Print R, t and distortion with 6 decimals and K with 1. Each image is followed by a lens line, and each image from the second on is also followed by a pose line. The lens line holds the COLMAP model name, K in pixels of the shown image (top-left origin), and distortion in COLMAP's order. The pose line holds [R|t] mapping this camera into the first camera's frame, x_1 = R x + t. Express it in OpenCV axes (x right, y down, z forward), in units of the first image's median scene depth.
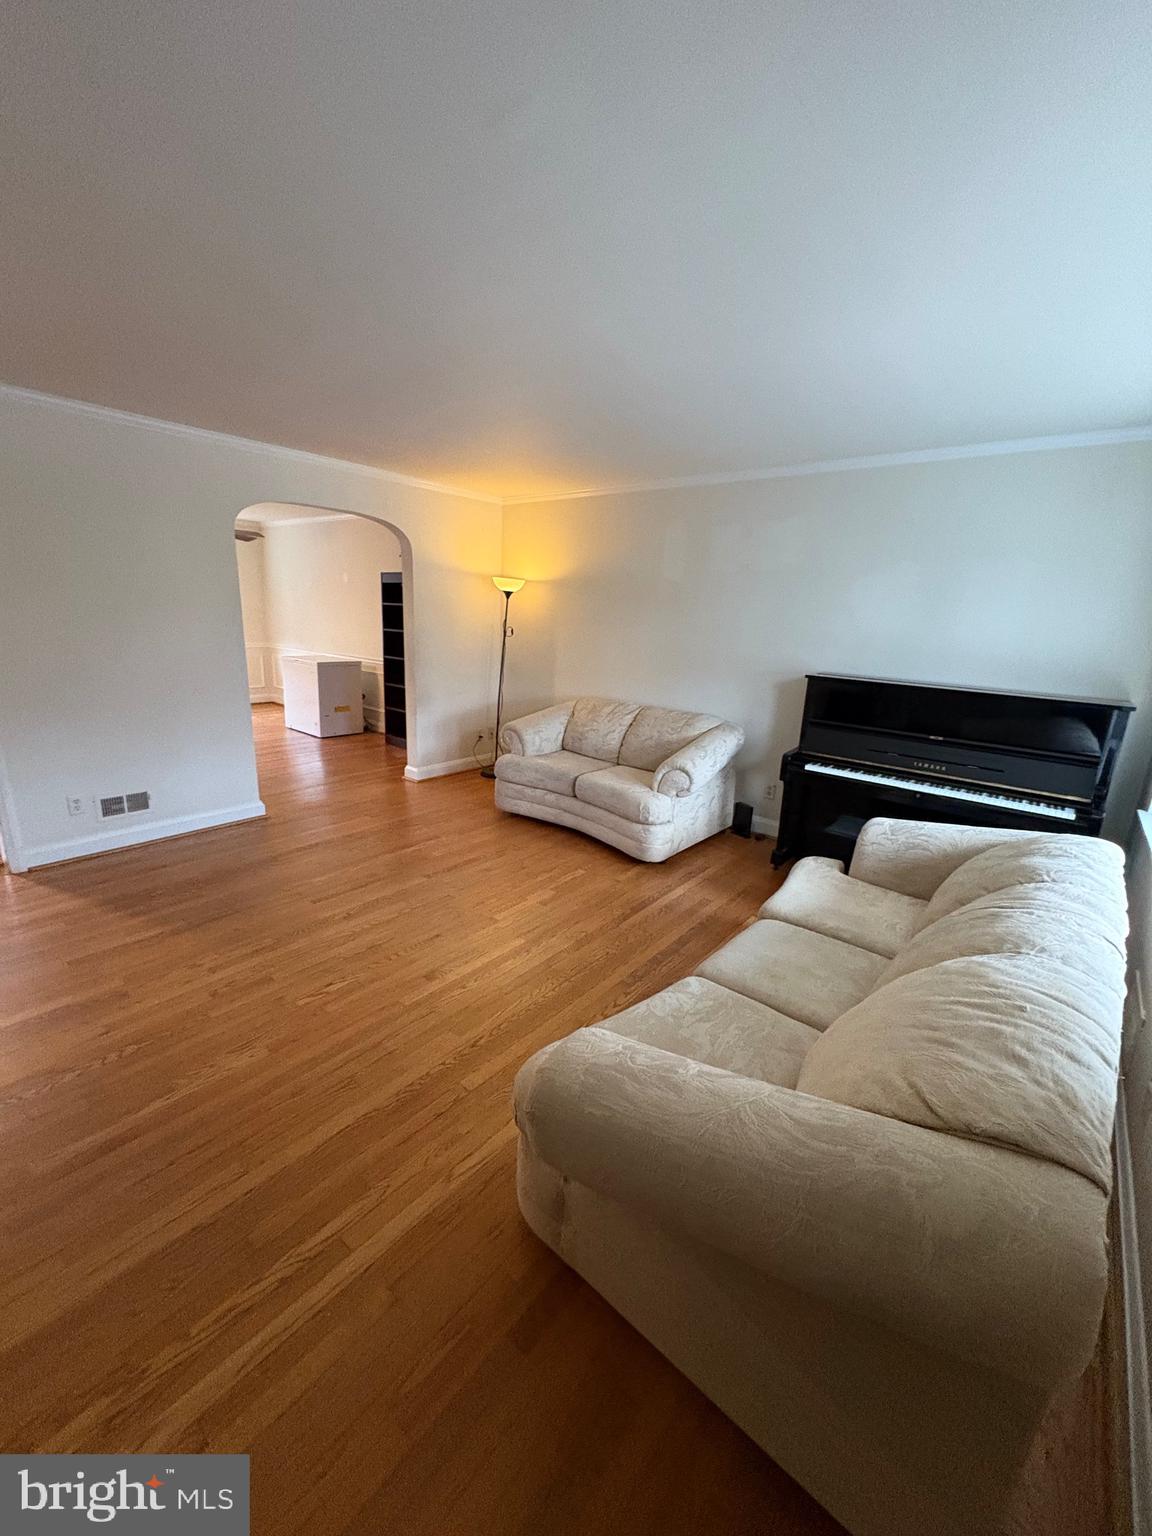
lens RADIAL K [[613.7, 0, 574.7], [0, 613.7, 768.0], [0, 0, 1]] dist [0.002442, -0.000038]
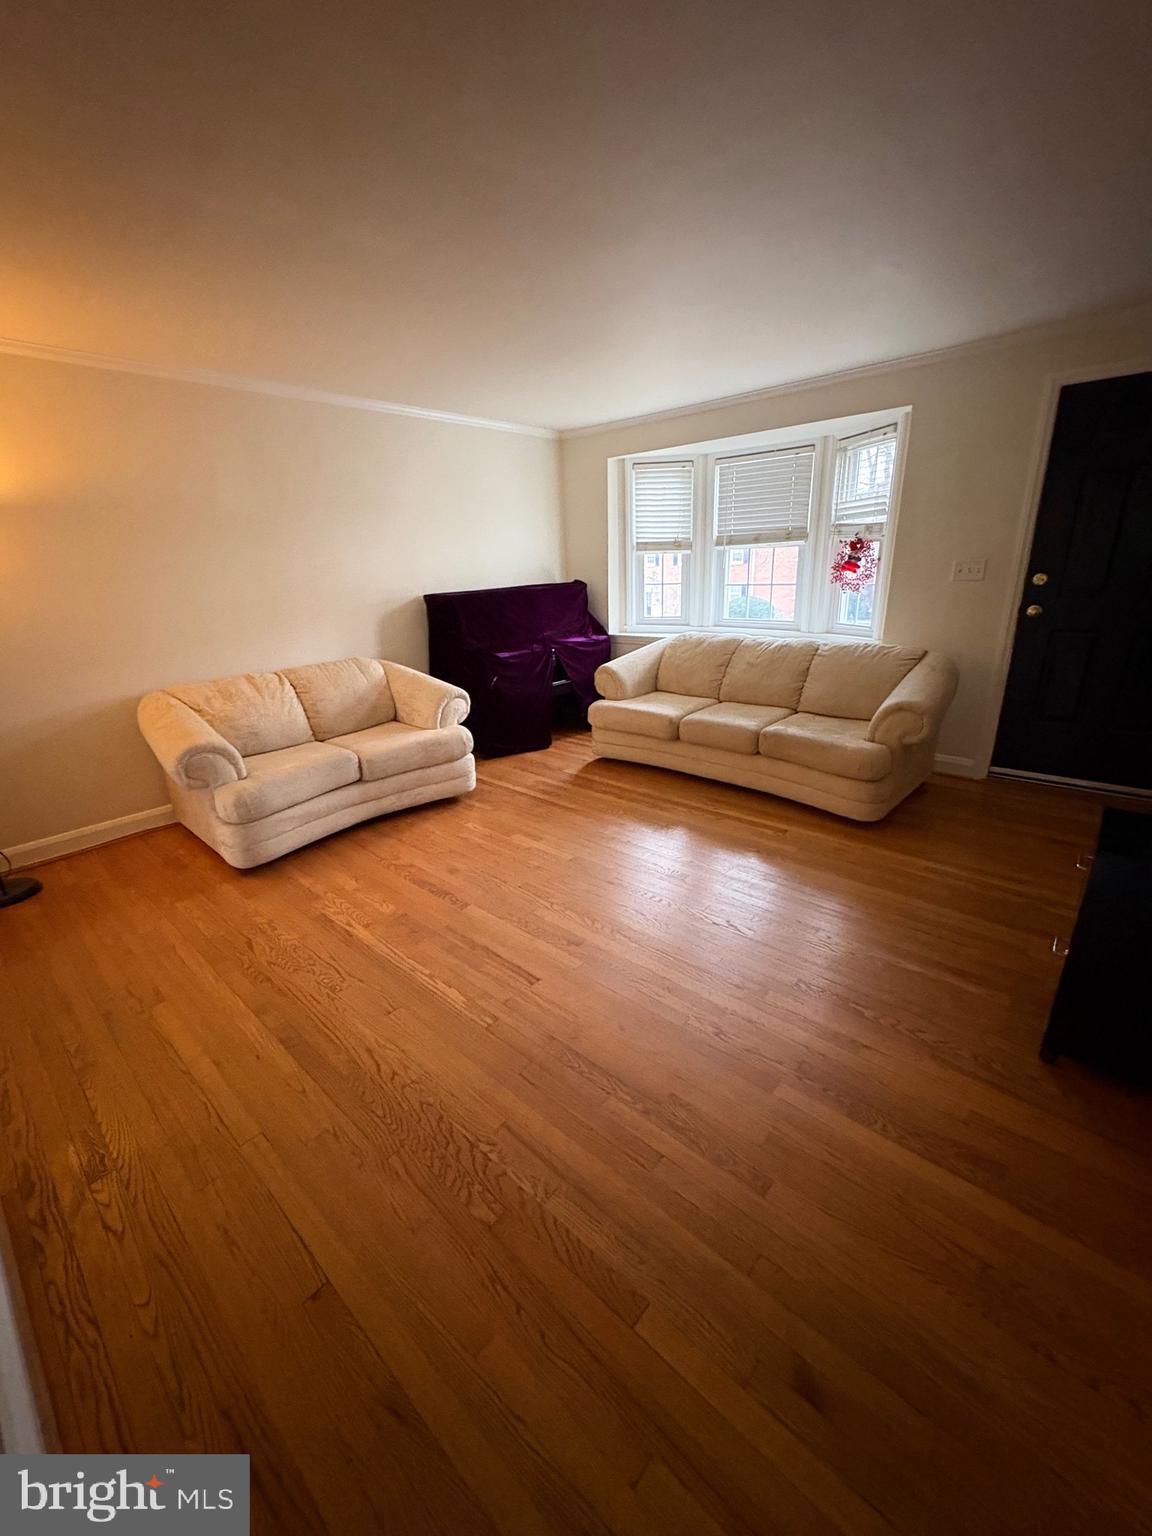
lens RADIAL K [[613.7, 0, 574.7], [0, 613.7, 768.0], [0, 0, 1]] dist [0.002442, -0.000038]
pose [[0.046797, -0.368433, 0.928476, -0.876958], [0.291085, 0.894184, 0.340154, -0.196009], [-0.955552, 0.254347, 0.149091, 0.711456]]
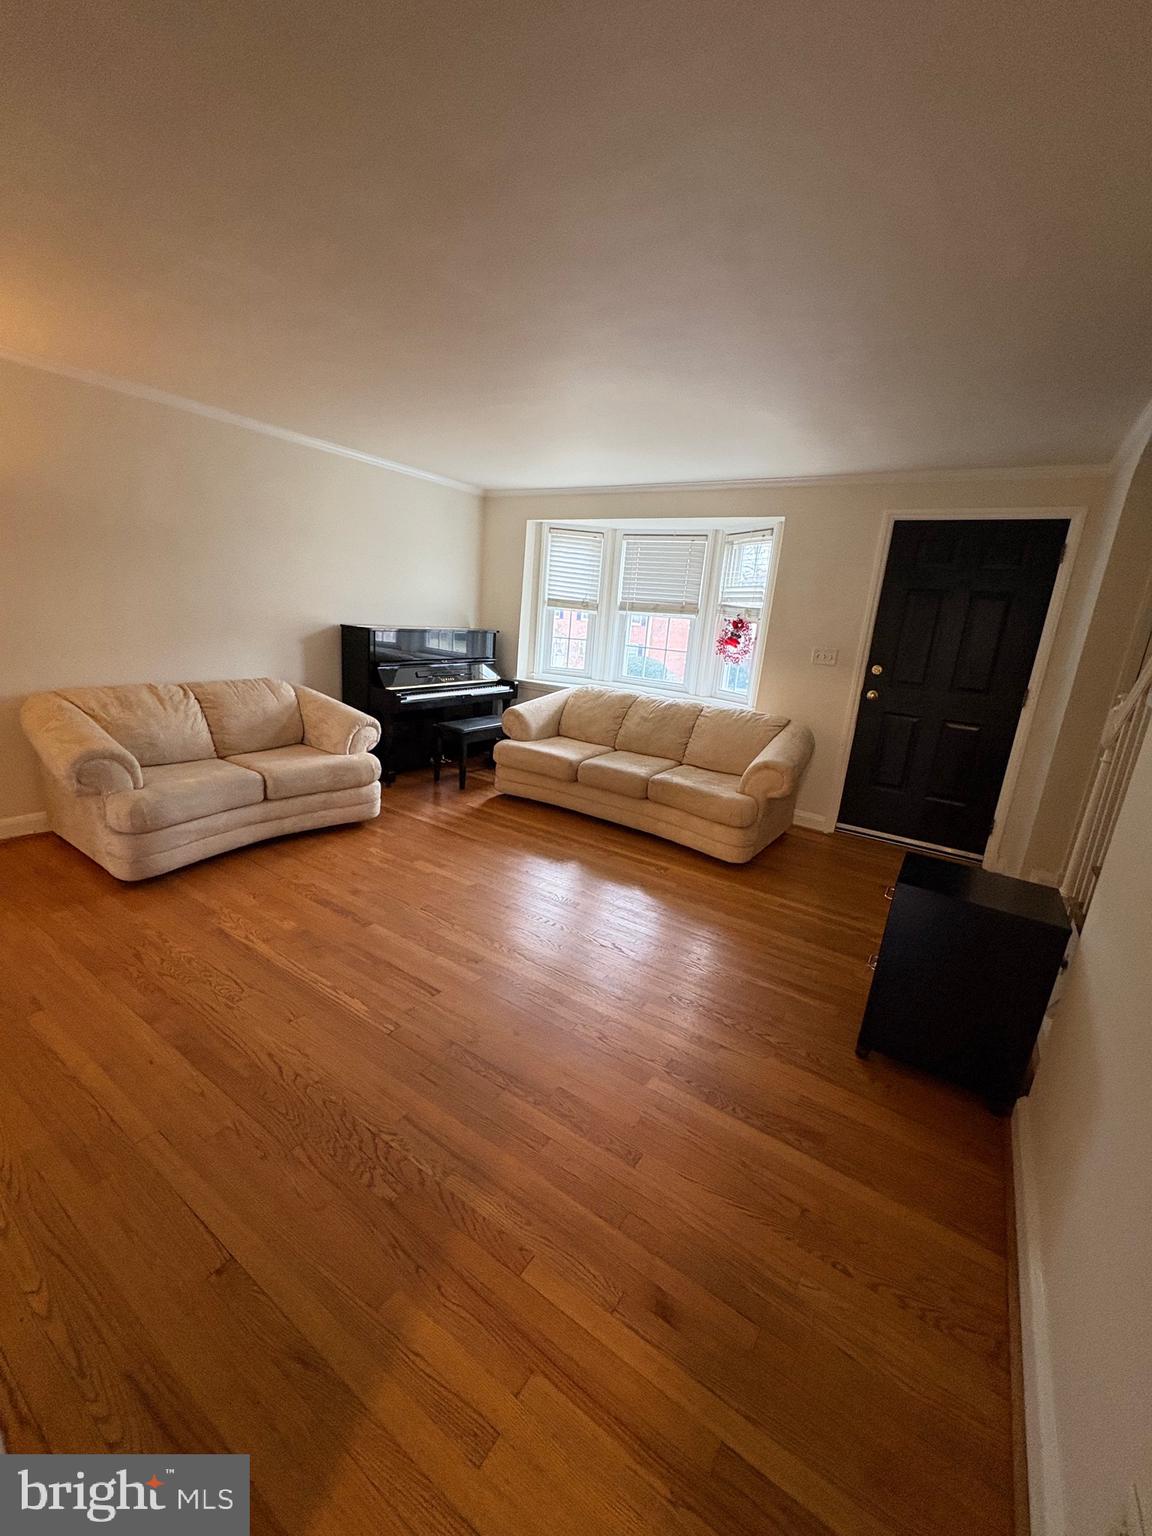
lens RADIAL K [[613.7, 0, 574.7], [0, 613.7, 768.0], [0, 0, 1]] dist [0.002442, -0.000038]
pose [[-0.095237, -0.301728, 0.948625, -0.953287], [0.172449, 0.933547, 0.314246, -0.213621], [-0.980403, 0.193518, -0.036876, 0.728077]]
